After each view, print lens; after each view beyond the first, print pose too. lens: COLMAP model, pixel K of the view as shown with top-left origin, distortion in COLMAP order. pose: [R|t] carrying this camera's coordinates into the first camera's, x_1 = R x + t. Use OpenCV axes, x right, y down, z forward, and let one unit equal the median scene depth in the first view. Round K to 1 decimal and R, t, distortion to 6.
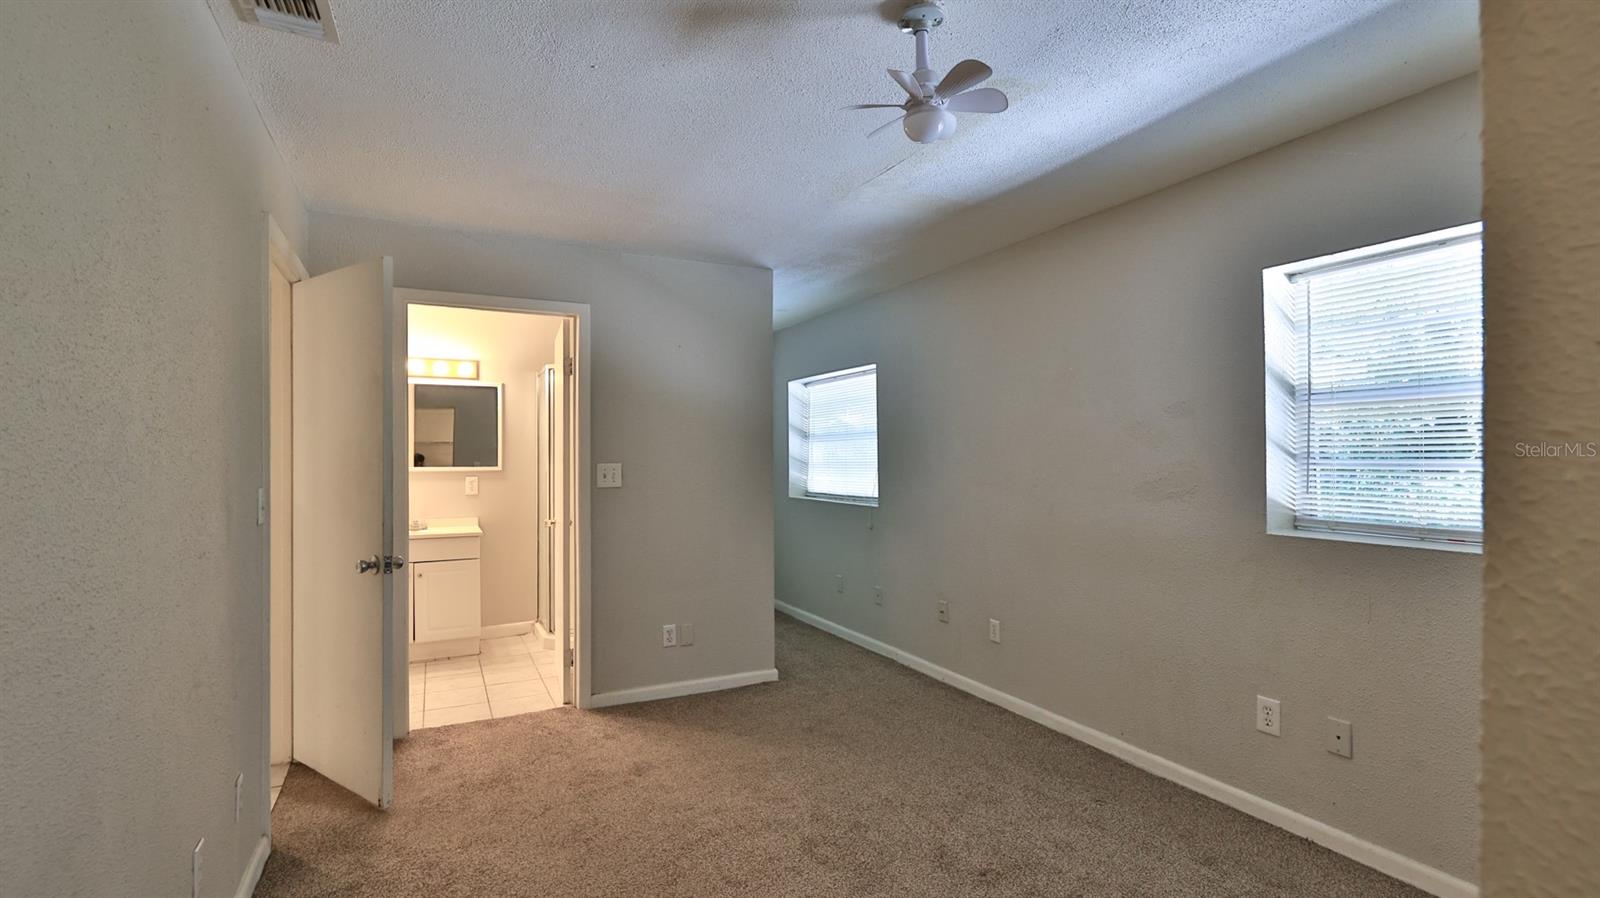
lens RADIAL K [[705.1, 0, 802.4], [0, 705.1, 459.3], [0, 0, 1]] dist [-0.000884, -0.000086]
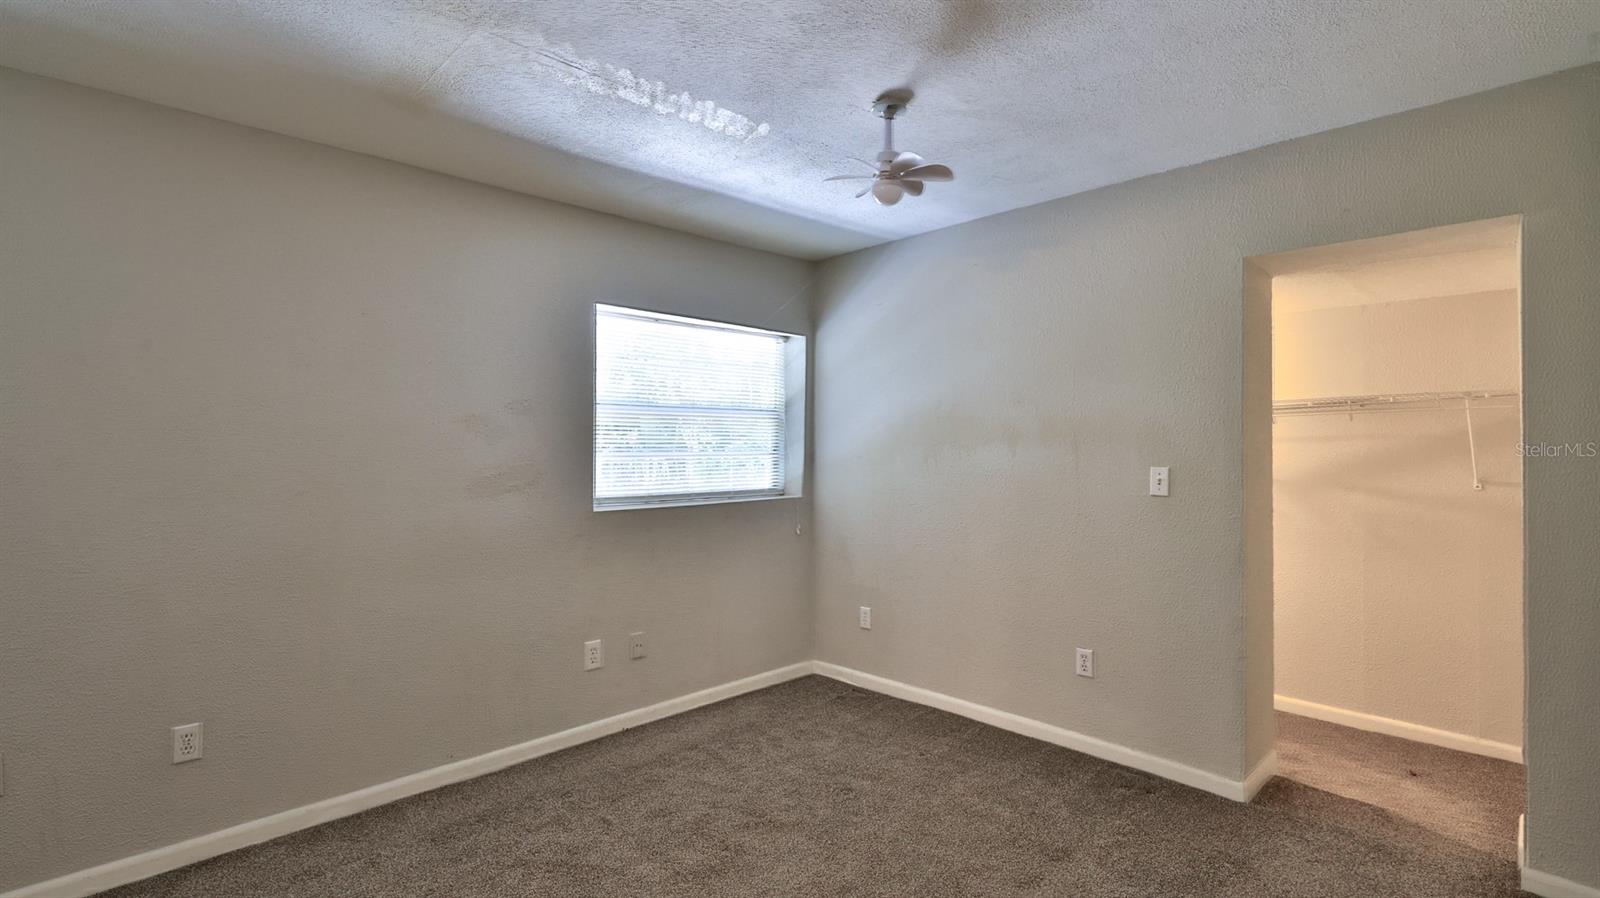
lens RADIAL K [[708.9, 0, 798.9], [0, 708.9, 442.1], [0, 0, 1]] dist [-0.000579, 0.000063]
pose [[-0.271635, 0.004120, 0.962391, -0.668442], [0.001915, 0.999991, -0.003740, -0.014073], [-0.962398, 0.000827, -0.271641, 0.990282]]
